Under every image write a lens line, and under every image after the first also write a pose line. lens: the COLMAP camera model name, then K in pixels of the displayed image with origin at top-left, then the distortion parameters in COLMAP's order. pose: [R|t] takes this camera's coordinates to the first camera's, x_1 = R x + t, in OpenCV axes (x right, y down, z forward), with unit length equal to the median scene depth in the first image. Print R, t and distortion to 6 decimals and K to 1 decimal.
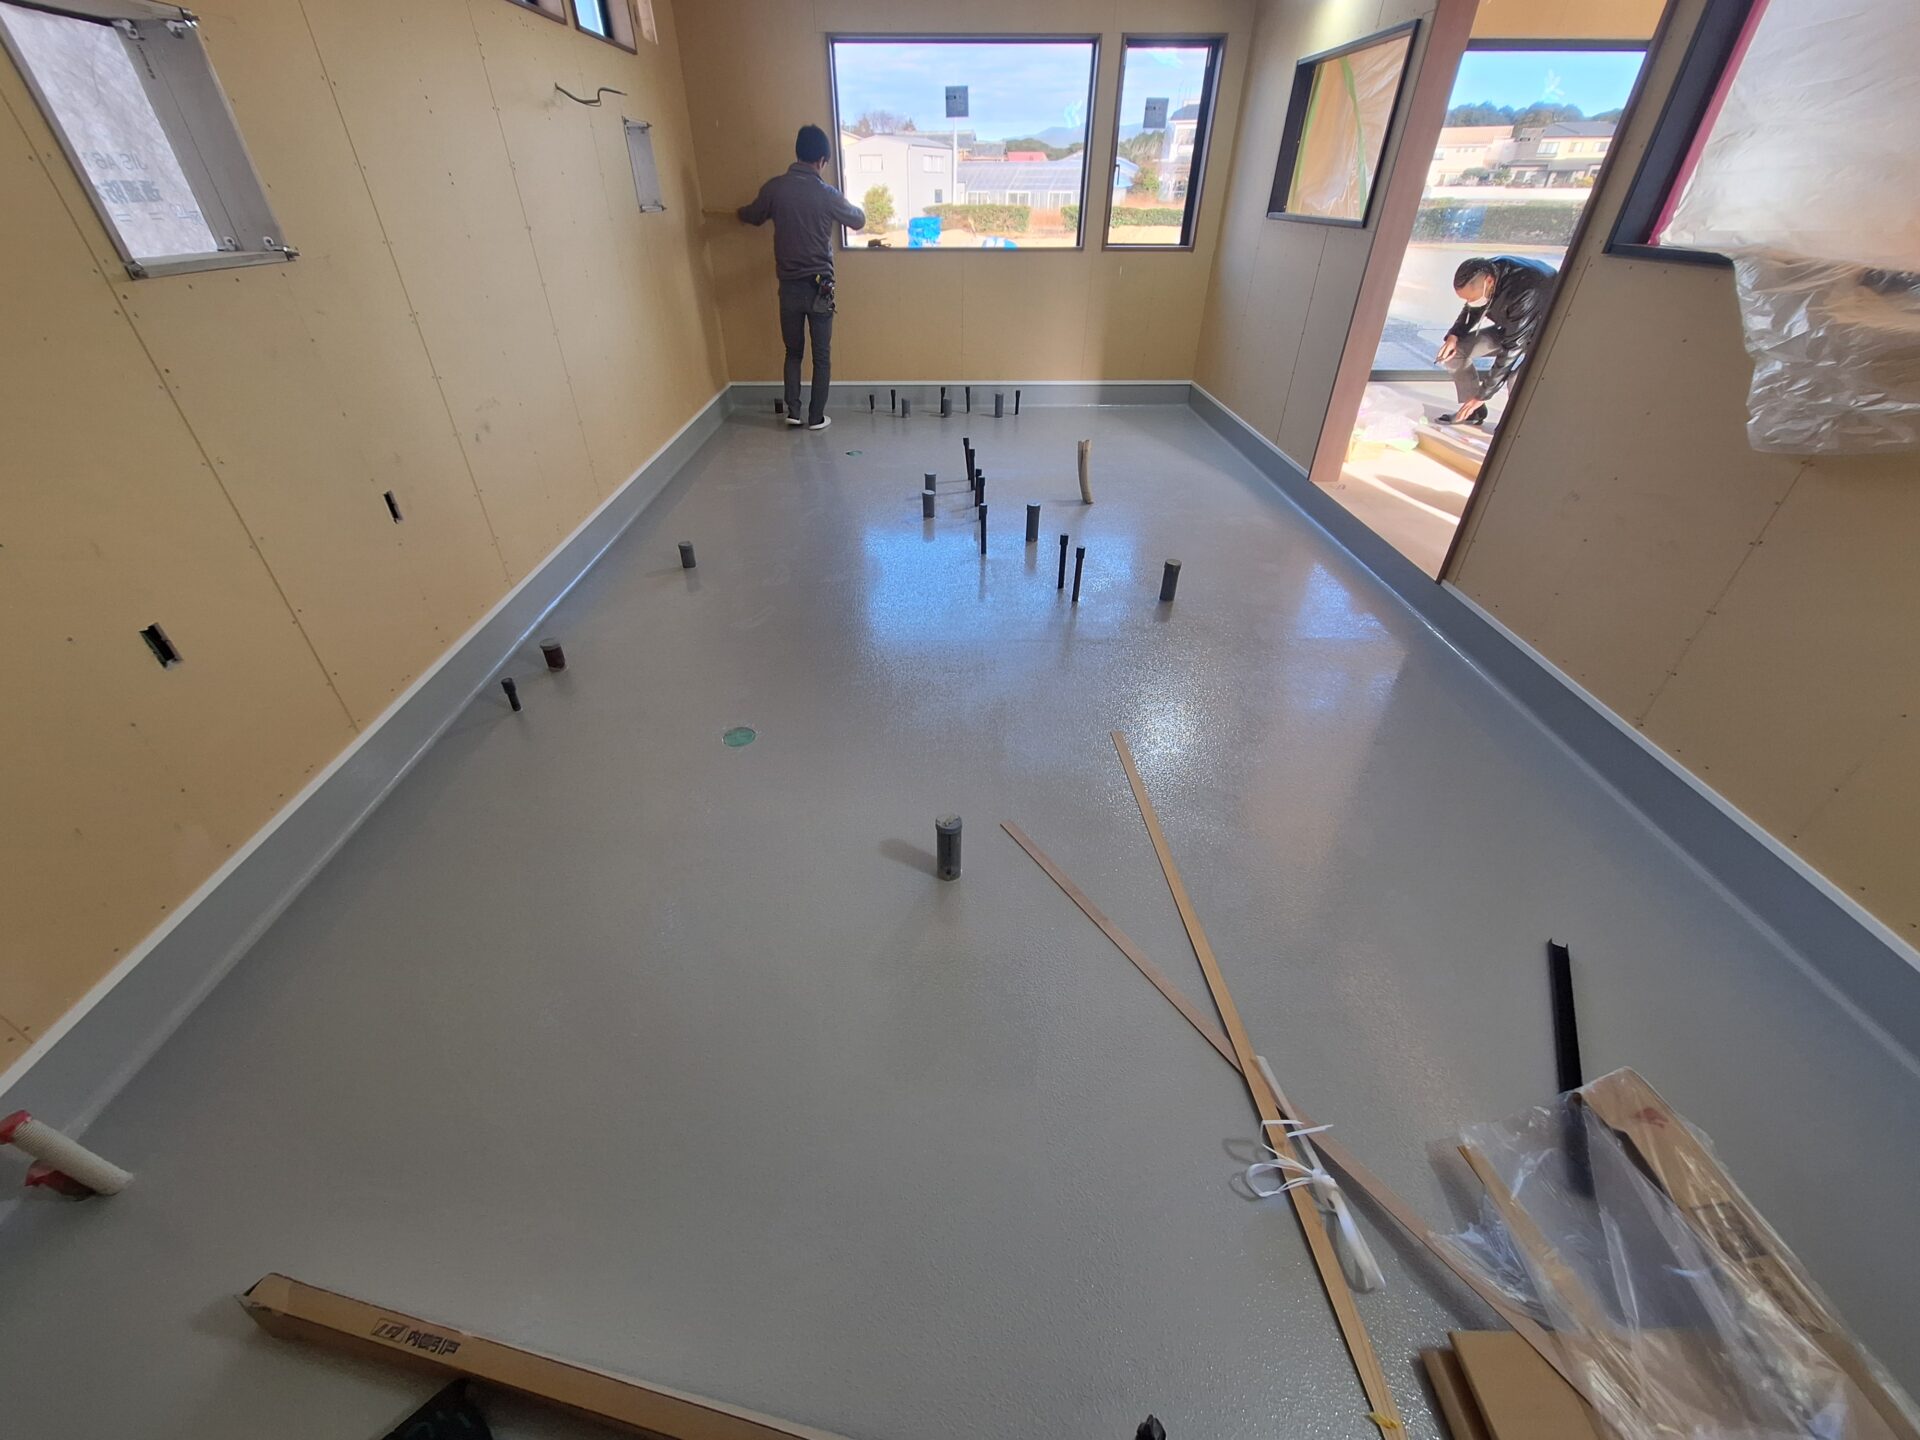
lens RADIAL K [[780.7, 0, 947.5], [0, 780.7, 724.4], [0, 0, 1]] dist [0.001651, 0.001146]
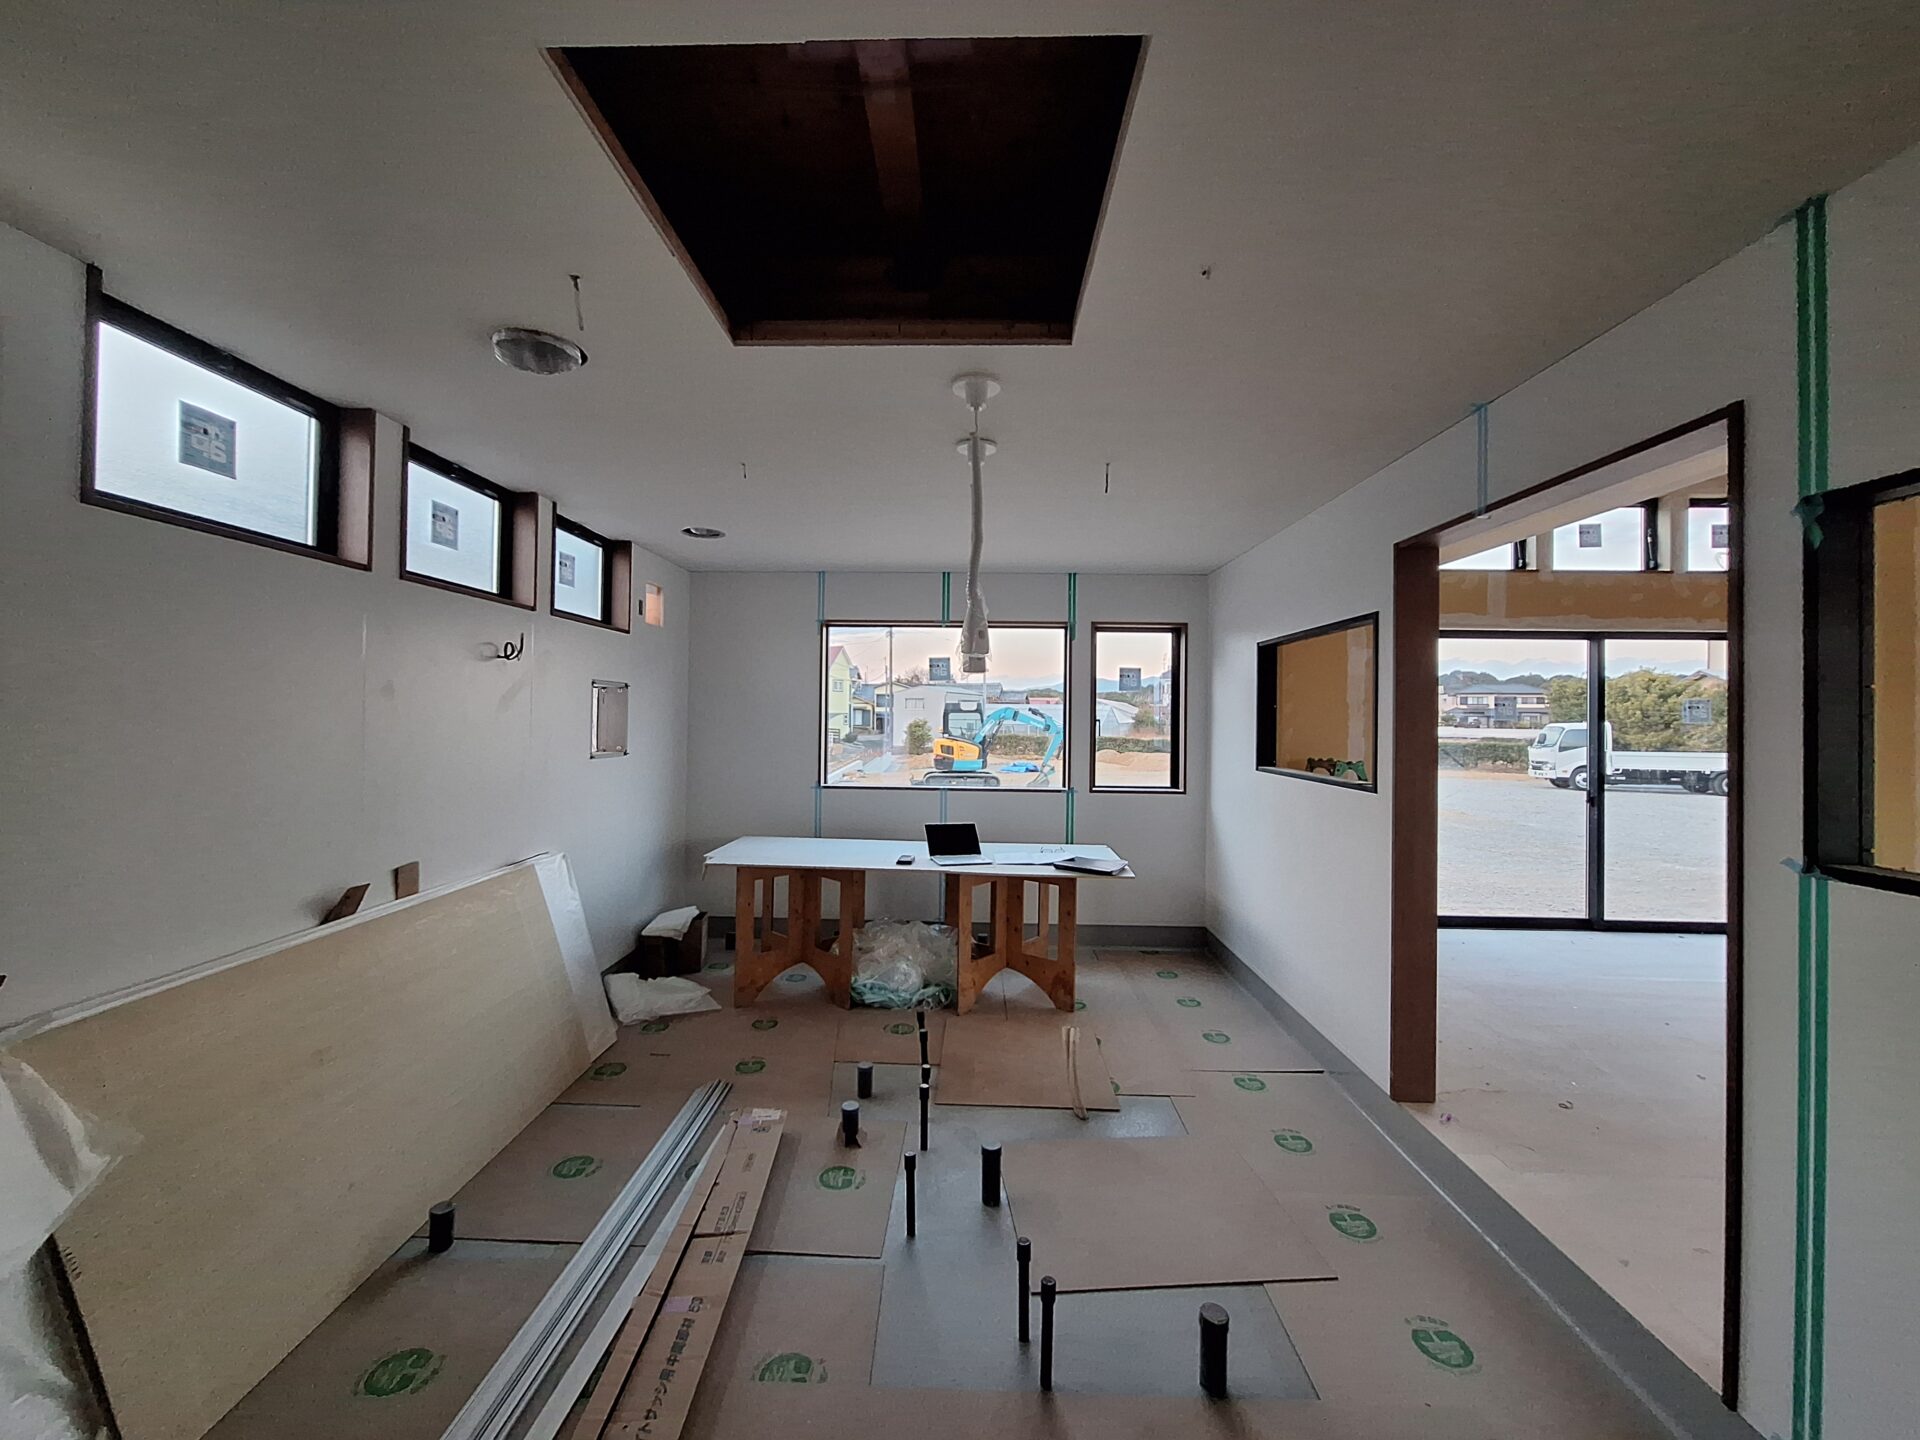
lens RADIAL K [[780.7, 0, 957.9], [0, 780.7, 712.2], [0, 0, 1]] dist [0.001651, 0.001146]
pose [[0.999429, 0.010563, -0.032086, 0.072570], [-0.027089, 0.818068, -0.574484, -0.147319], [0.020180, 0.575025, 0.817887, 0.173863]]
